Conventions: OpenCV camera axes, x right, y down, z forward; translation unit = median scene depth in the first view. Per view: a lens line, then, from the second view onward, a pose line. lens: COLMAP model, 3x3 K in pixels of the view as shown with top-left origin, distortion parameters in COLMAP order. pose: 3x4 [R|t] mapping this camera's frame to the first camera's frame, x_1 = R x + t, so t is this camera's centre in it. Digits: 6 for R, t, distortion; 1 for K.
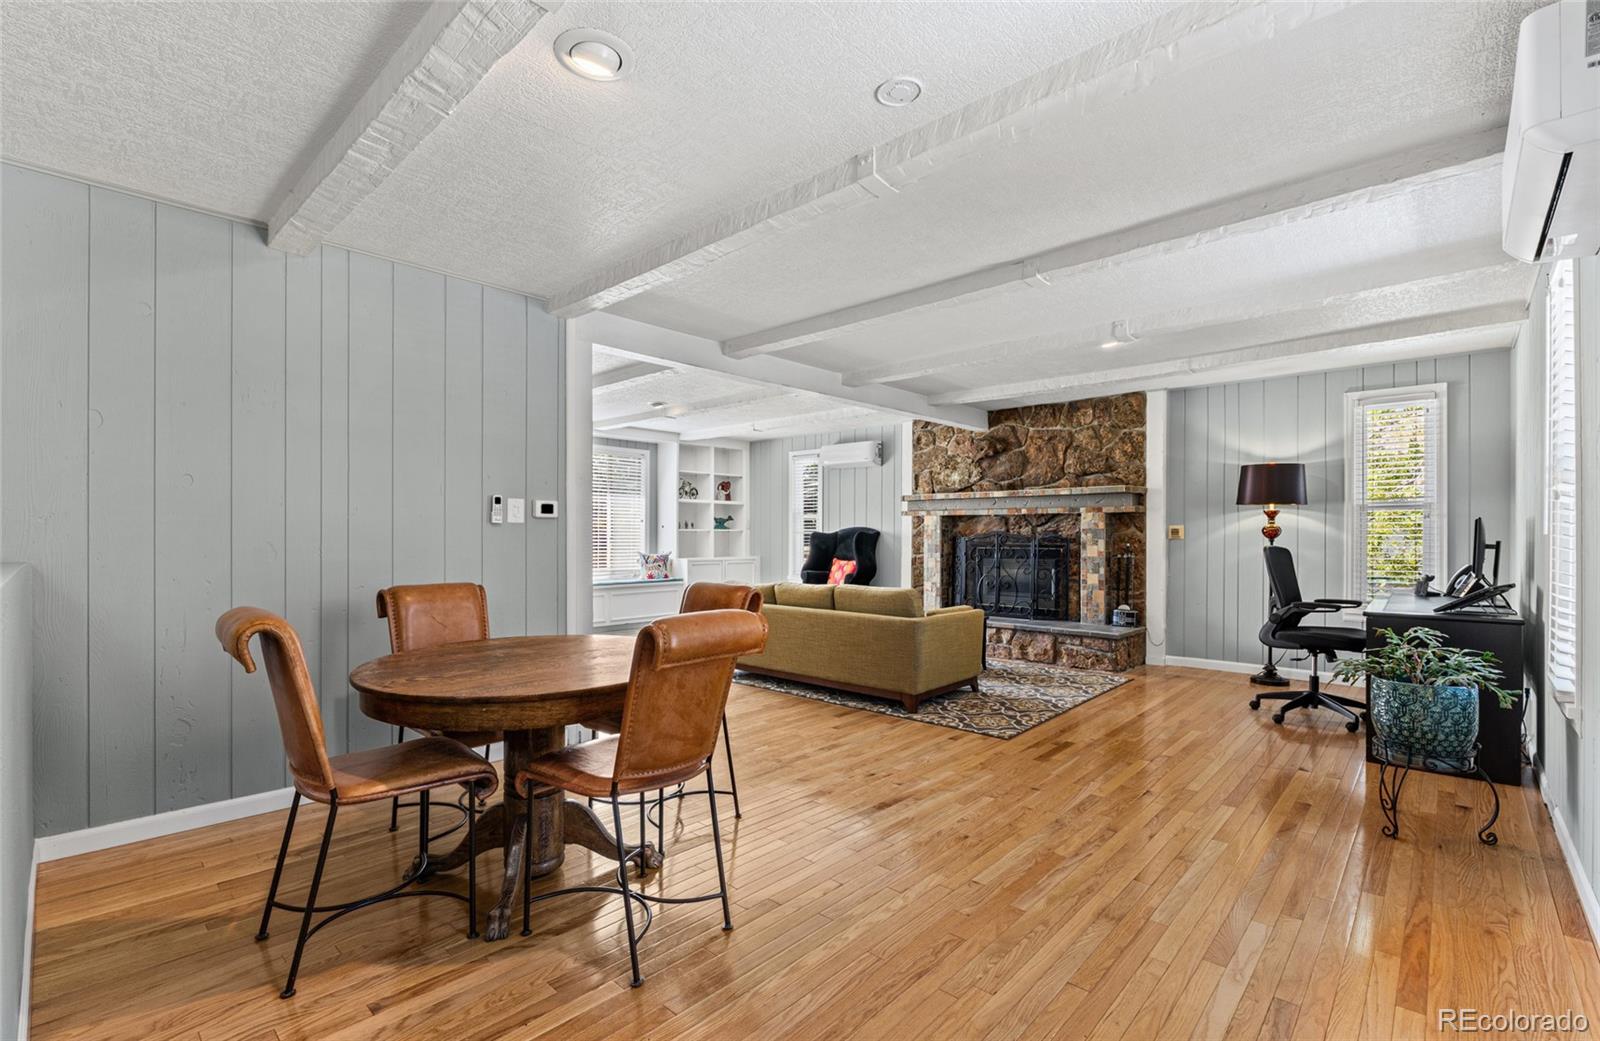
lens RADIAL K [[754.0, 0, 794.6], [0, 754.0, 528.9], [0, 0, 1]] dist [-0.000999, -0.000099]
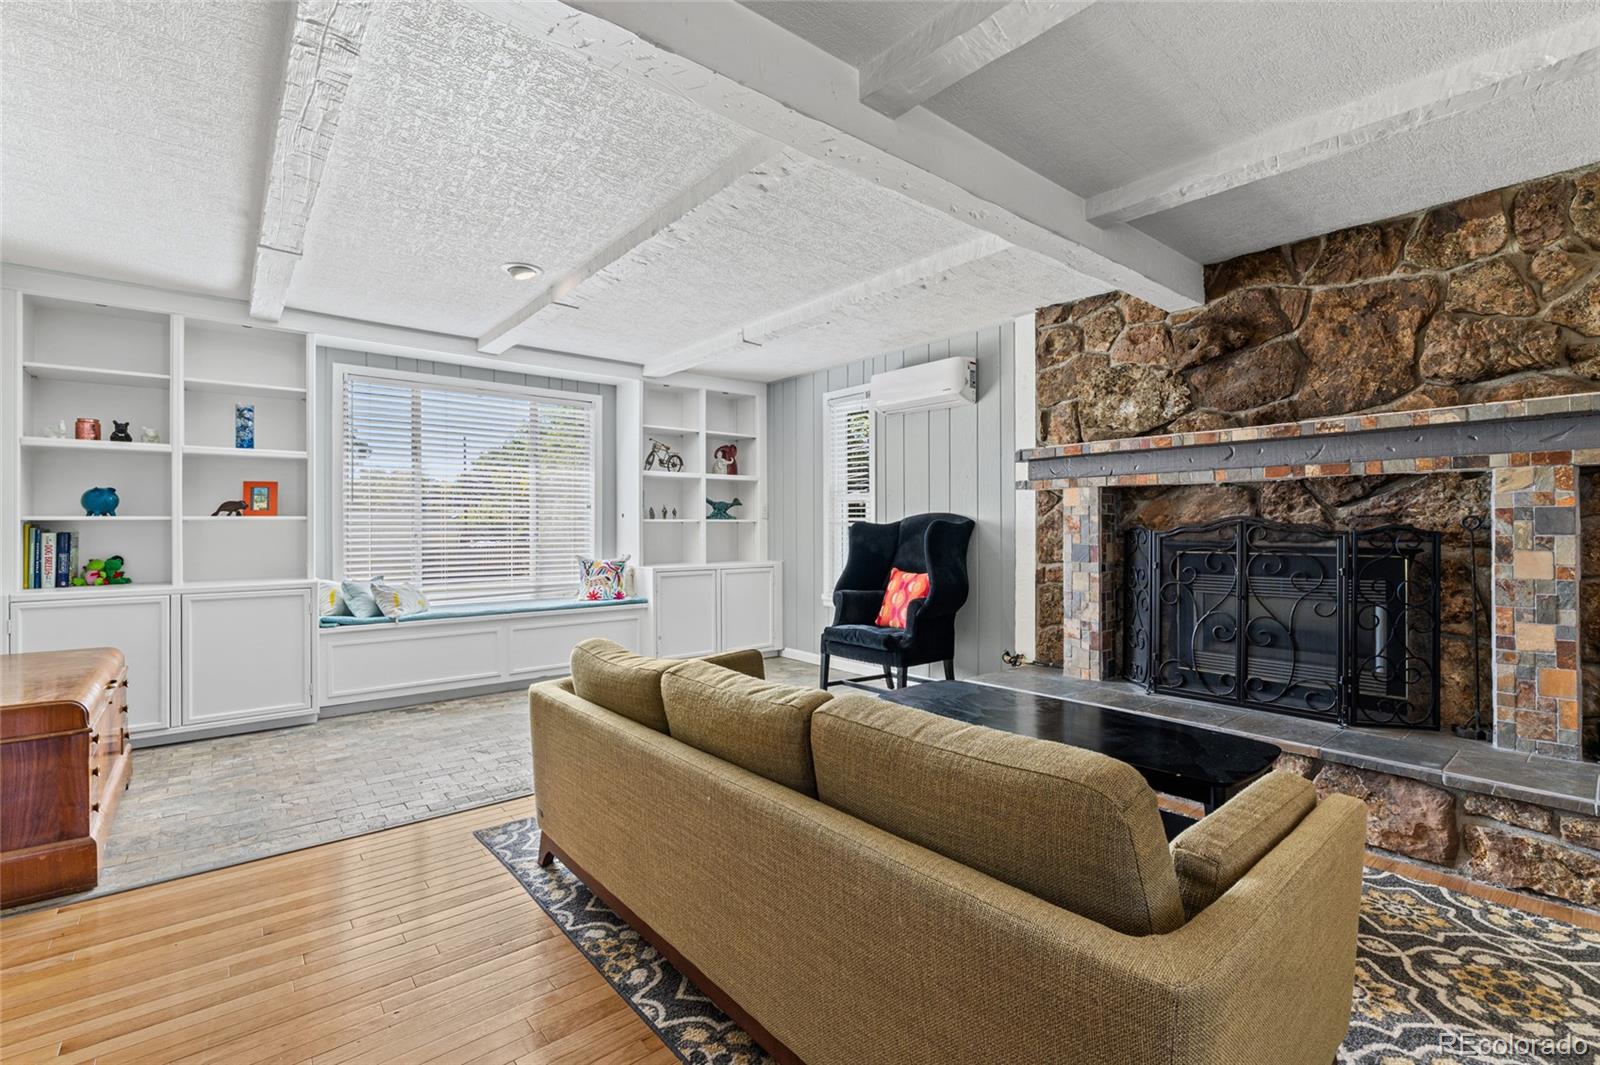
lens RADIAL K [[708.0, 0, 802.0], [0, 708.0, 524.0], [0, 0, 1]] dist [0.000623, 0.000119]
pose [[0.991905, -0.006018, -0.126843, 0.057836], [0.006424, 0.999975, 0.002794, 0.004182], [0.126823, -0.003587, 0.991919, 0.505109]]
